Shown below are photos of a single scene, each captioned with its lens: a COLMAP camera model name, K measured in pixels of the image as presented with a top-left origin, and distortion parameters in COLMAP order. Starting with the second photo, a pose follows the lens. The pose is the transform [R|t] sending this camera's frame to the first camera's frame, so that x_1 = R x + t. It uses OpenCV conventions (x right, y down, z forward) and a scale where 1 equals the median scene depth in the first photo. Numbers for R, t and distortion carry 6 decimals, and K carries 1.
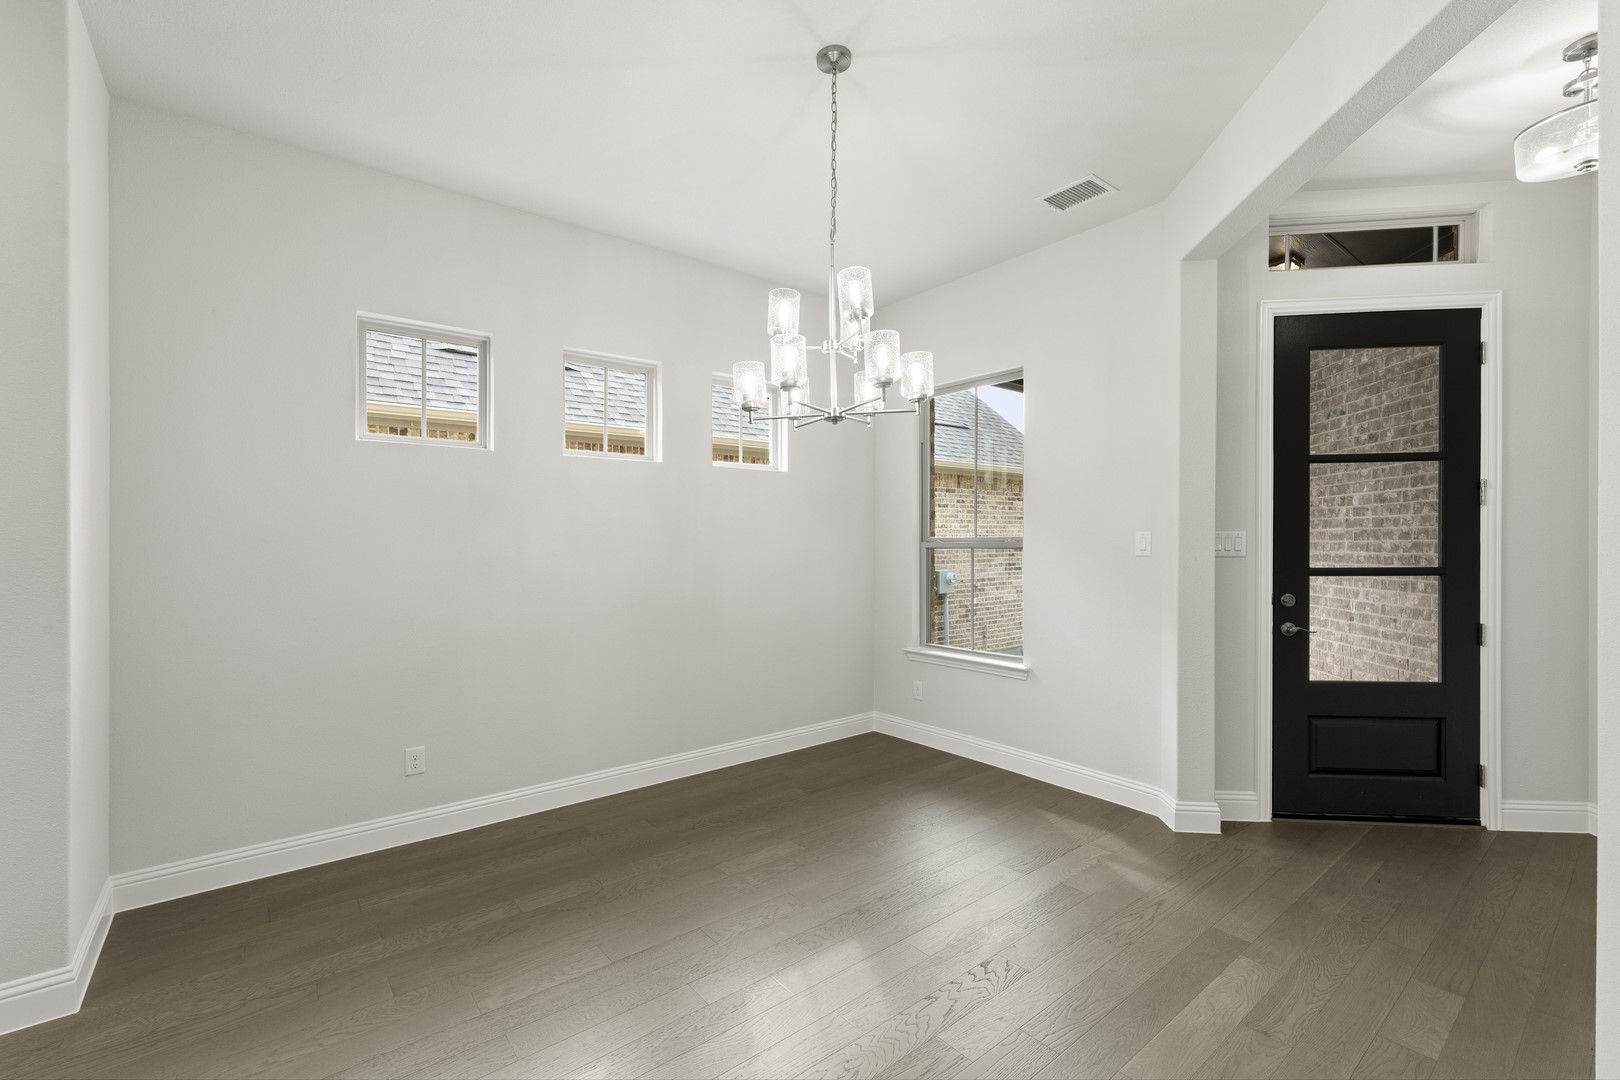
lens RADIAL K [[722.3, 0, 819.2], [0, 722.3, 543.8], [0, 0, 1]] dist [0.015630, 0.002341]
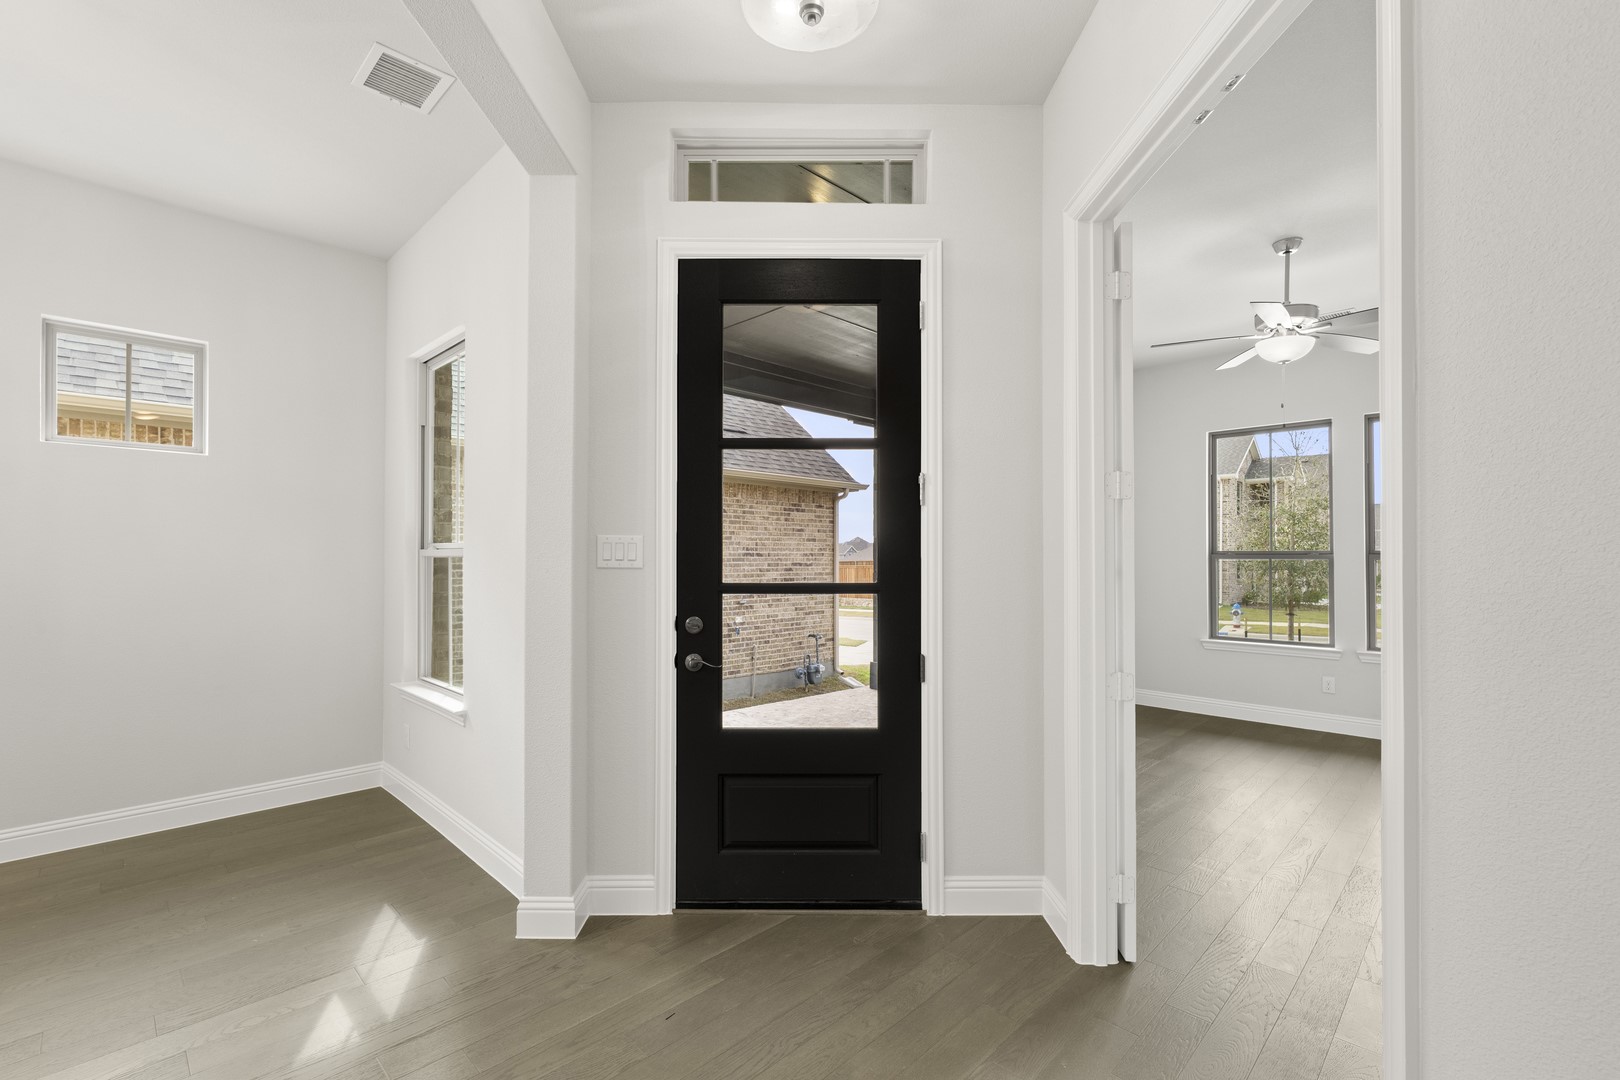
lens RADIAL K [[722.3, 0, 801.0], [0, 722.3, 544.9], [0, 0, 1]] dist [0.015630, 0.002341]
pose [[0.997442, 0.004407, 0.071342, 0.702310], [-0.002984, 0.999795, -0.020045, 0.007325], [-0.071416, 0.019781, 0.997250, 0.220589]]
